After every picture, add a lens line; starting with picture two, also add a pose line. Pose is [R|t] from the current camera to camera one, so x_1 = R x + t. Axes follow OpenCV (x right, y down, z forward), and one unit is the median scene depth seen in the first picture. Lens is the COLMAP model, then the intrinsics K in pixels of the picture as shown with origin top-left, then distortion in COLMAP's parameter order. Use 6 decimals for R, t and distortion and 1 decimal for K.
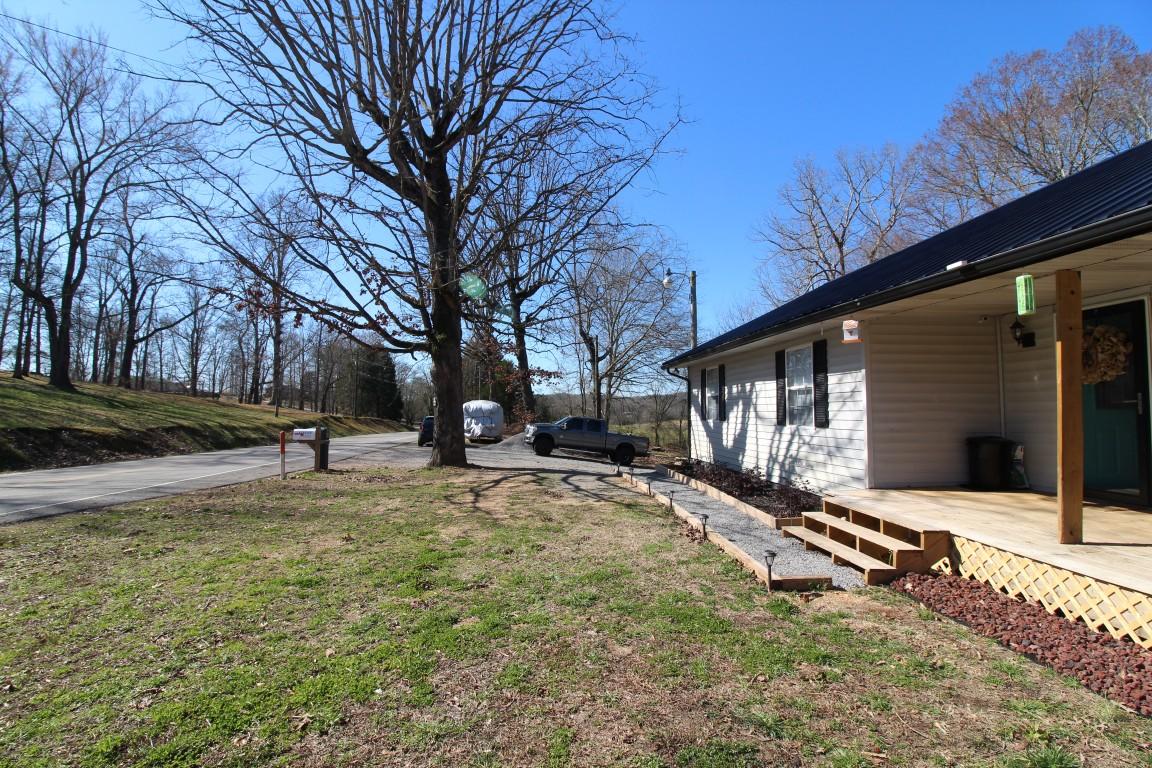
lens RADIAL K [[530.7, 0, 579.2], [0, 530.7, 376.8], [0, 0, 1]] dist [-0.000062, -0.013640]
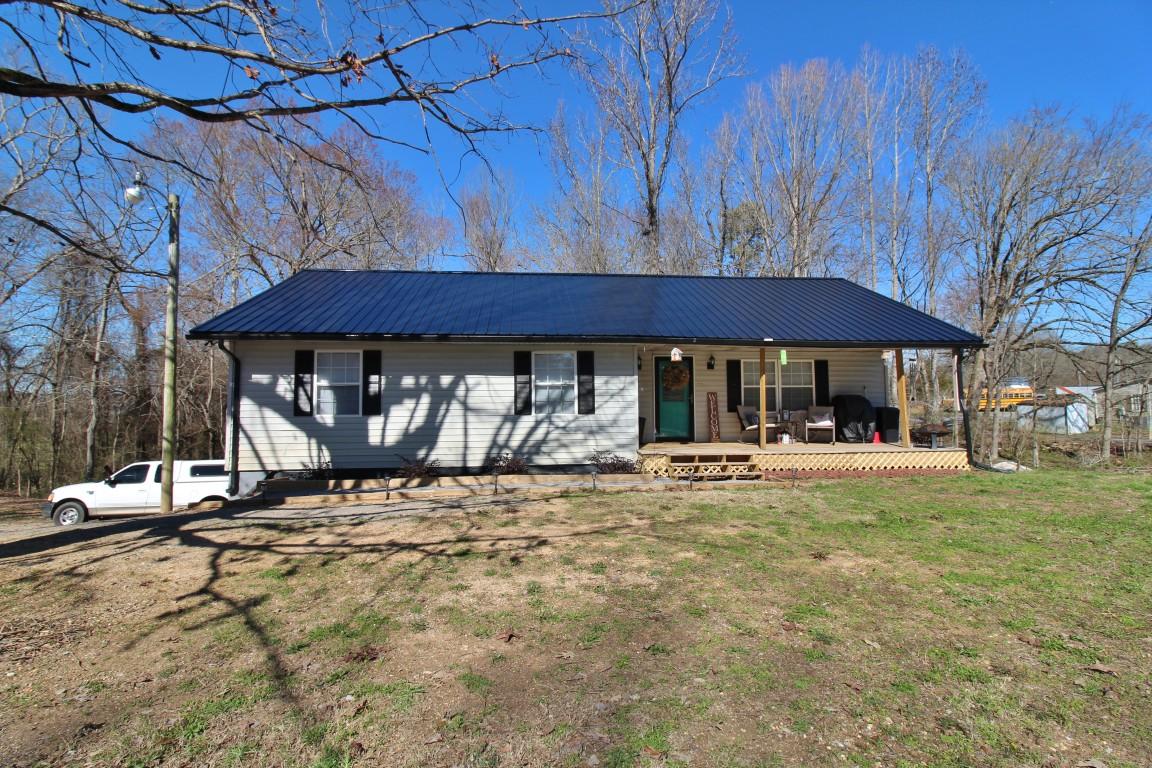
lens RADIAL K [[529.8, 0, 576.2], [0, 529.8, 376.7], [0, 0, 1]] dist [-0.002067, -0.012548]
pose [[-0.010545, 0.058592, 0.998226, -0.896986], [-0.055047, 0.996734, -0.059086, 0.078884], [-0.998428, -0.055573, -0.007285, 1.007855]]
